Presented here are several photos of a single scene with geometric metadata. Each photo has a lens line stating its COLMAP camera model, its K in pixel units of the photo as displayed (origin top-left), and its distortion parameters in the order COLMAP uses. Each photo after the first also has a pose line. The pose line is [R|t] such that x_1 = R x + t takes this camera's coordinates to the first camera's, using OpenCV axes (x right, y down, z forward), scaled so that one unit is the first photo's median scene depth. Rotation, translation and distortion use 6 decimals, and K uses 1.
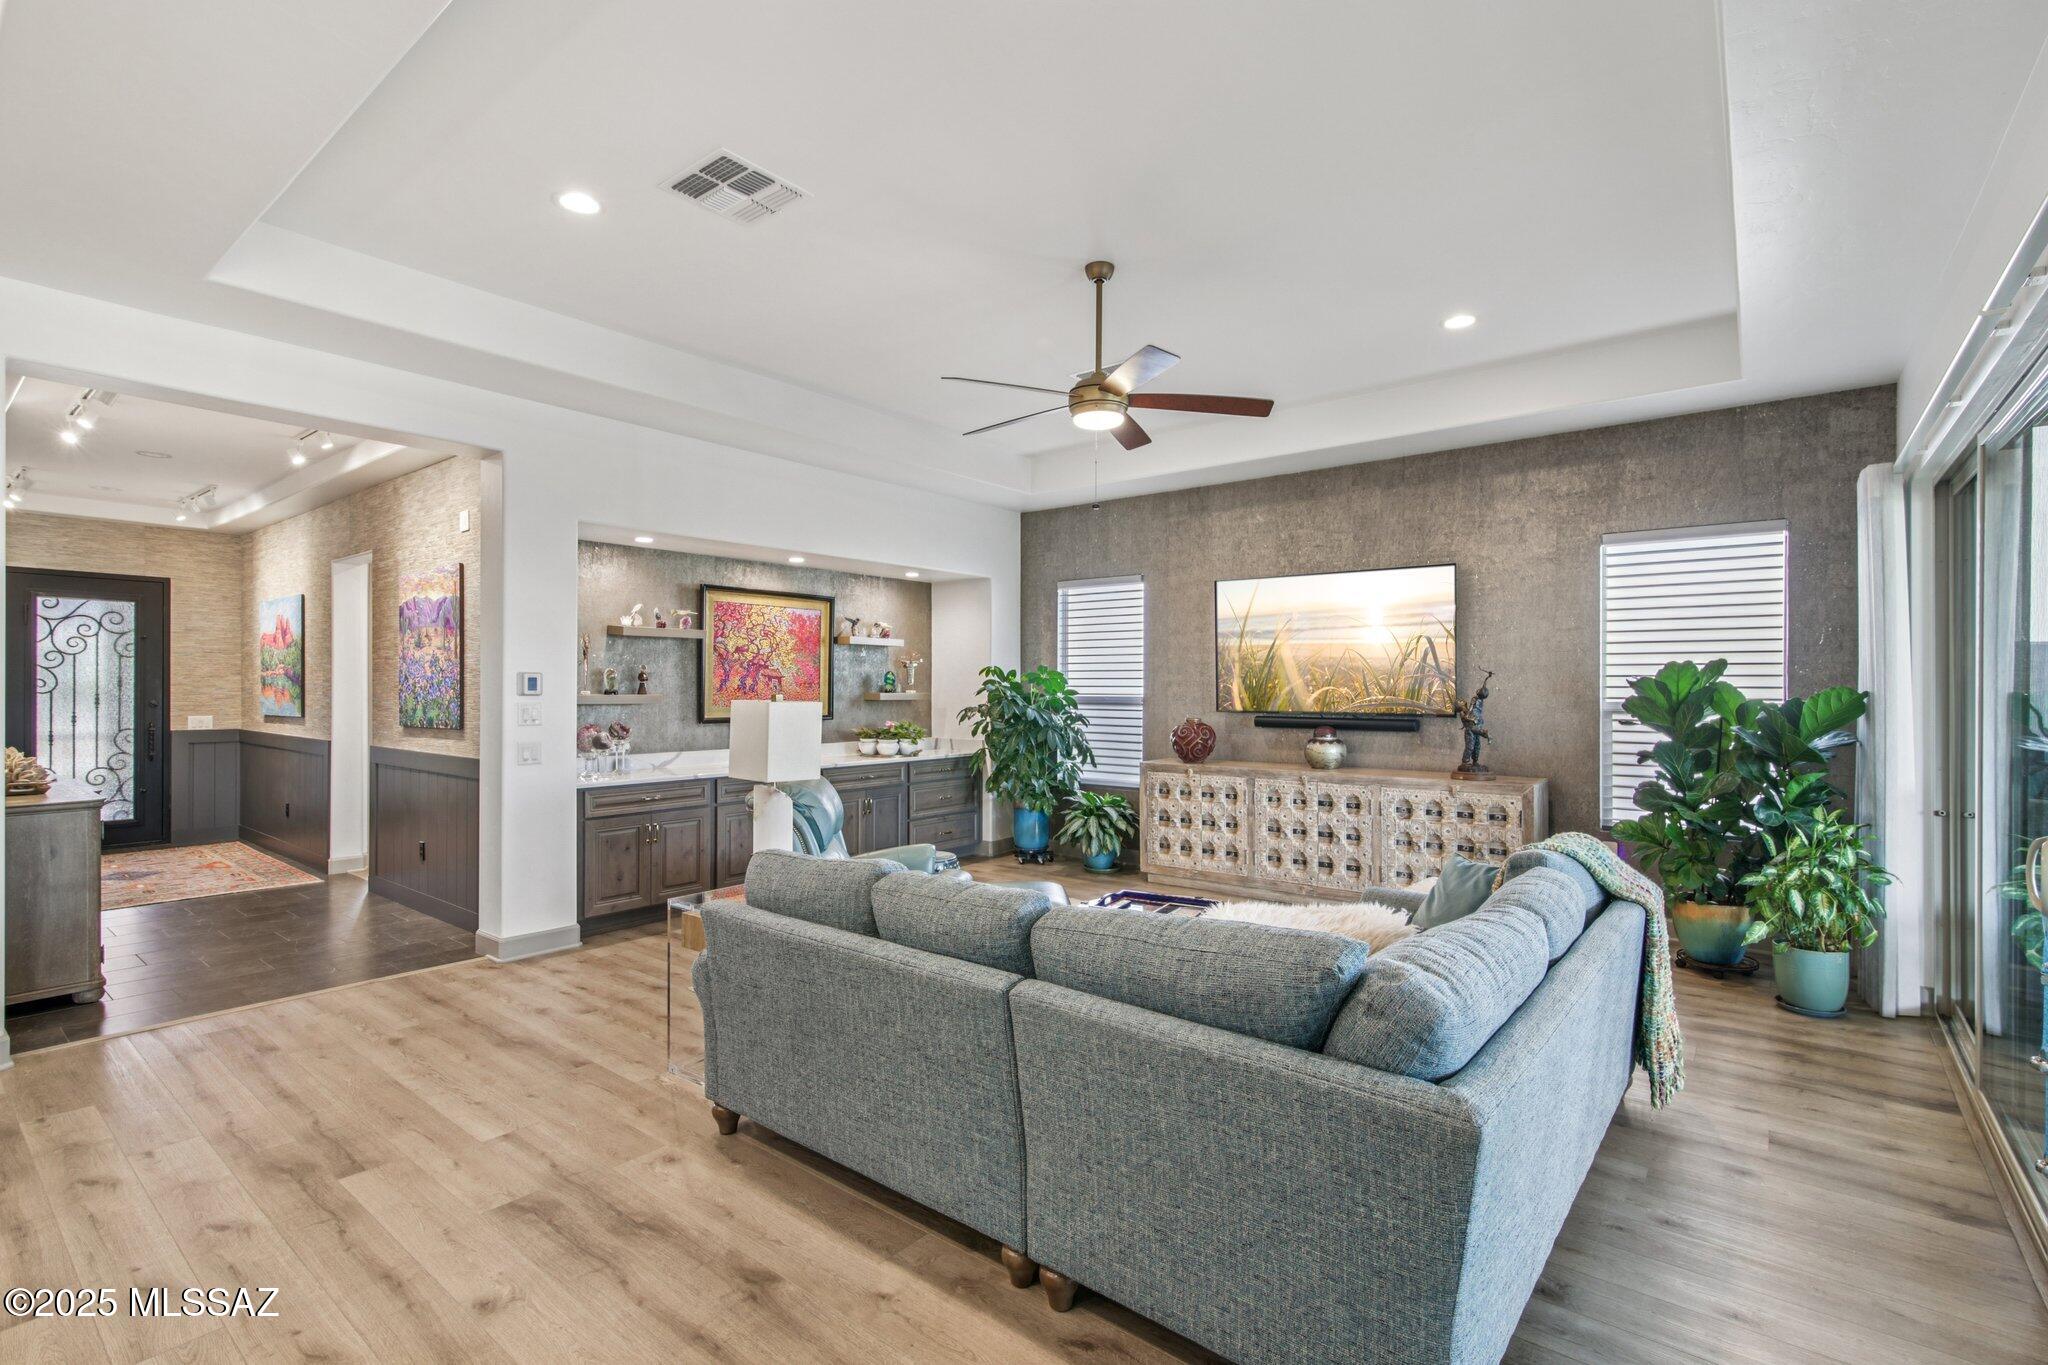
lens RADIAL K [[943.4, 0, 1039.0], [0, 943.4, 685.9], [0, 0, 1]] dist [-0.007716, 0.000748]
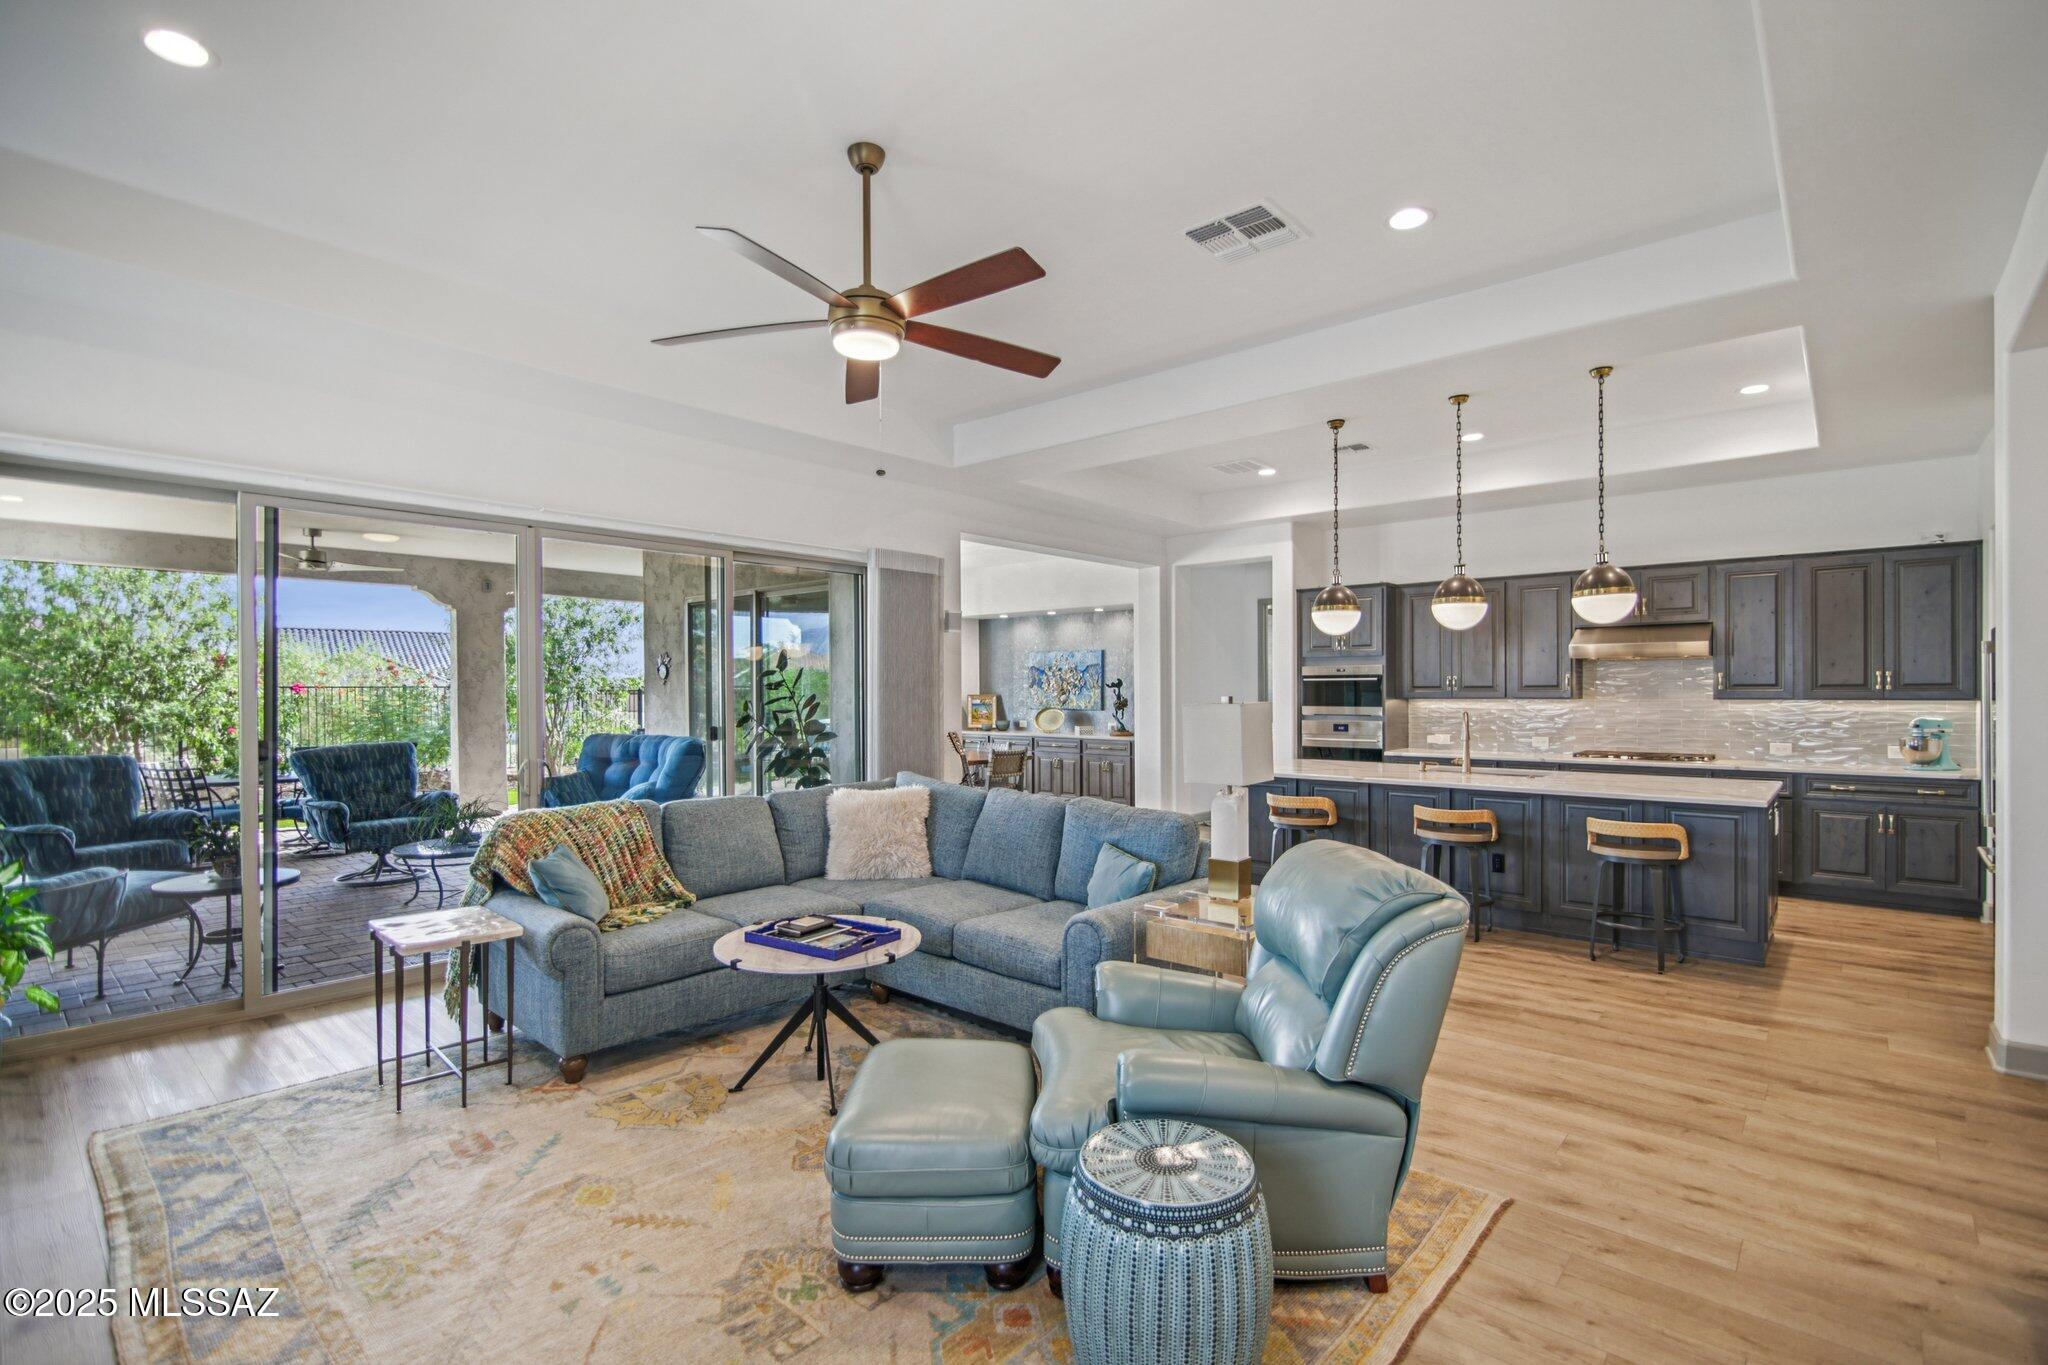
lens RADIAL K [[943.4, 0, 1021.0], [0, 943.4, 694.5], [0, 0, 1]] dist [-0.007716, 0.000748]
pose [[-0.998105, 0.001954, 0.061499, -0.065737], [0.002009, 0.999998, 0.000831, 0.003491], [-0.061498, 0.000953, -0.998107, 1.026454]]
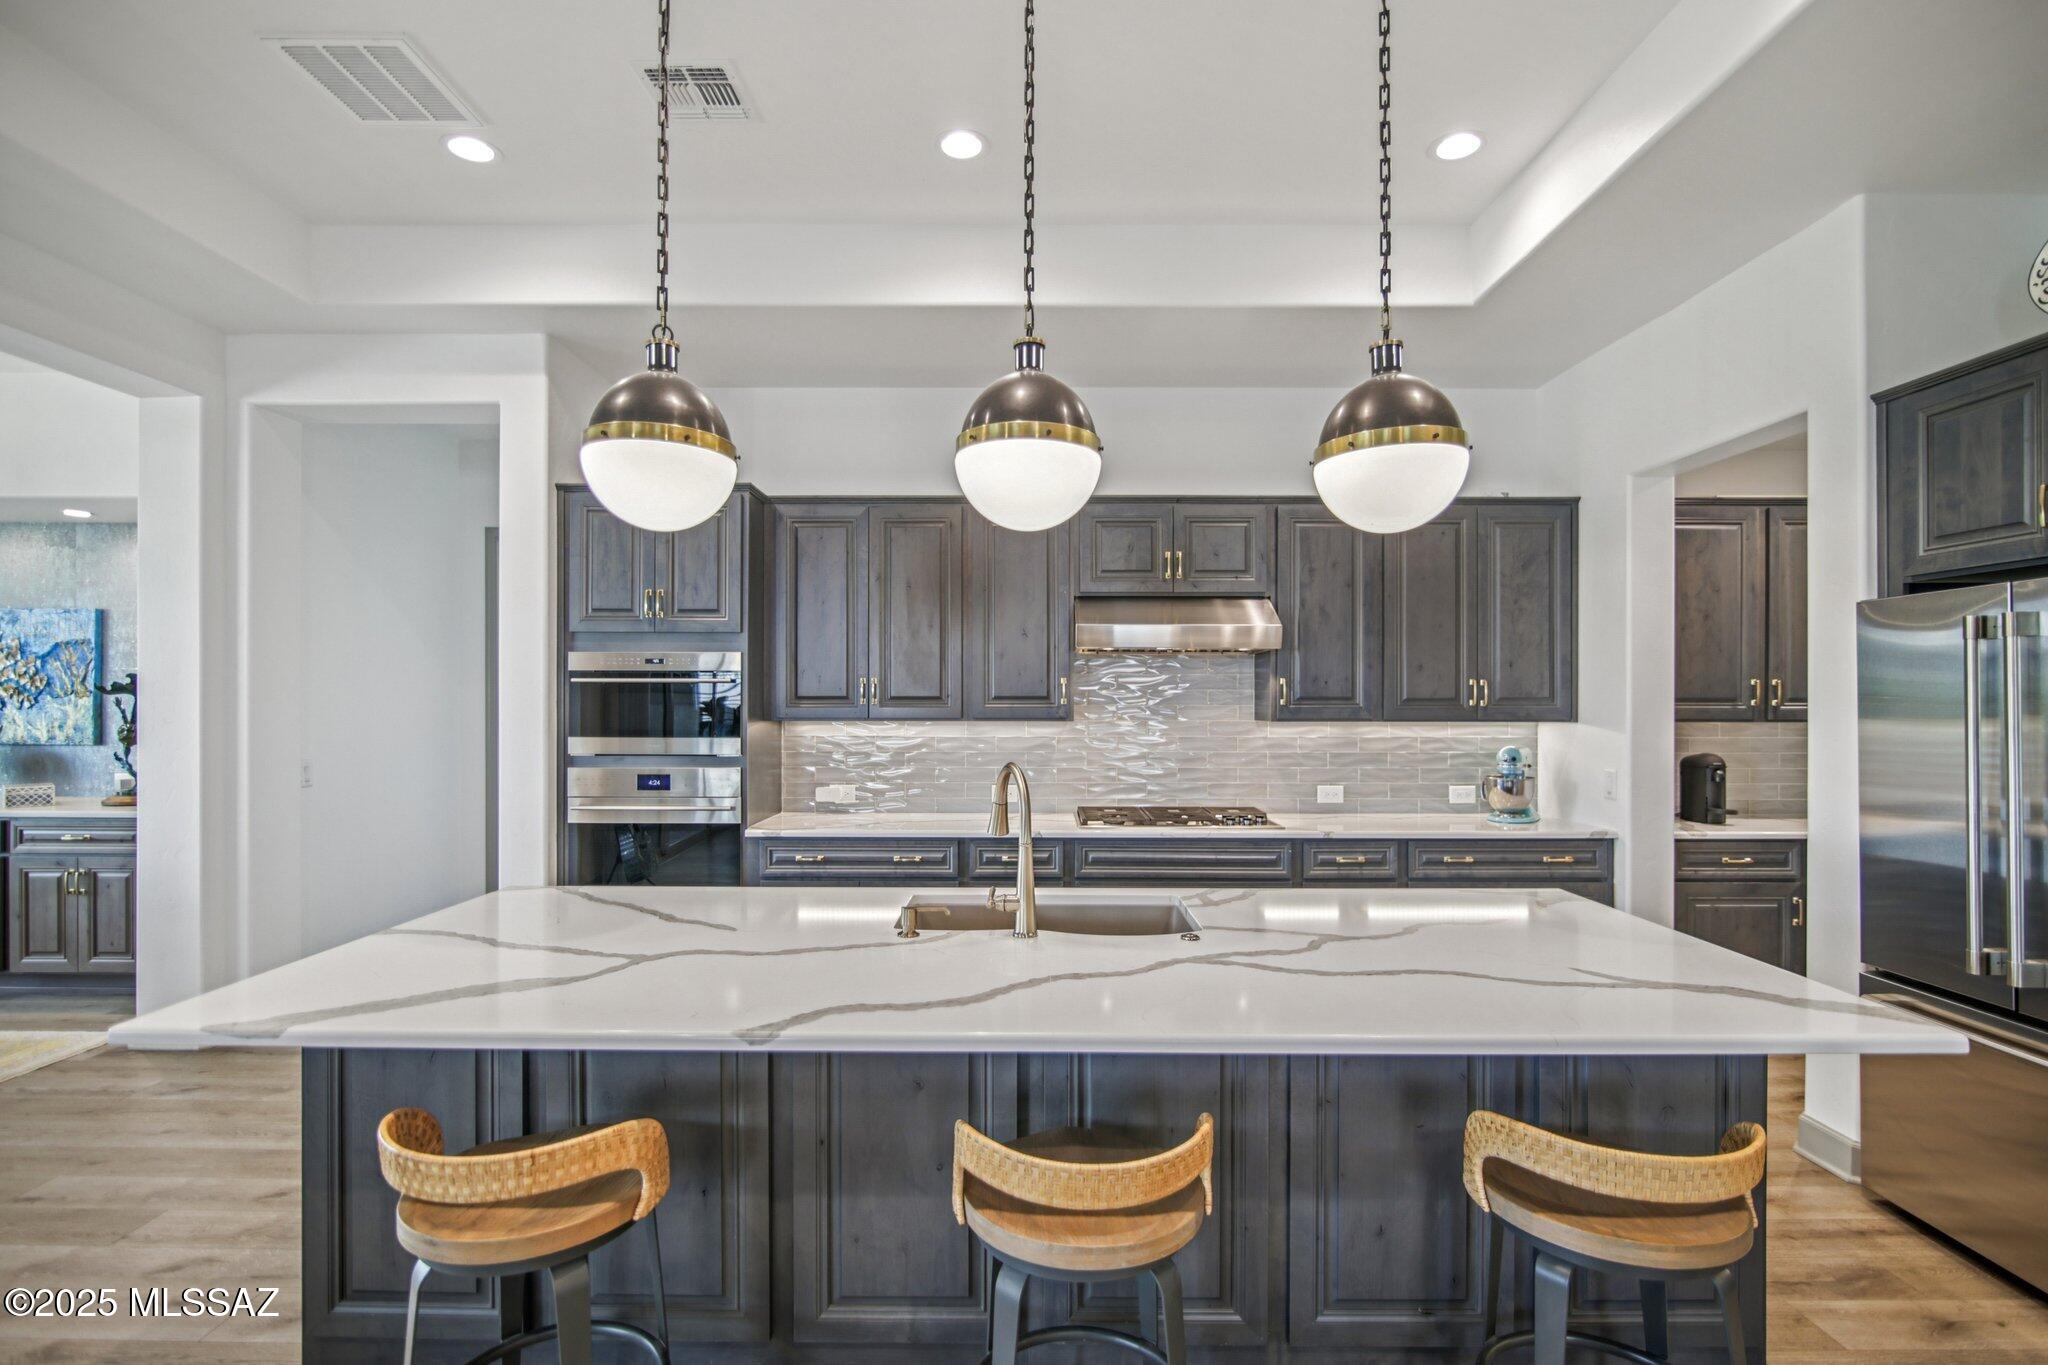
lens RADIAL K [[943.4, 0, 1023.6], [0, 943.4, 700.6], [0, 0, 1]] dist [-0.007716, 0.000748]
pose [[-0.791001, -0.003063, -0.611807, -0.226983], [-0.001249, 0.999993, -0.003392, -0.000052], [0.611813, -0.001919, -0.791000, 0.389433]]
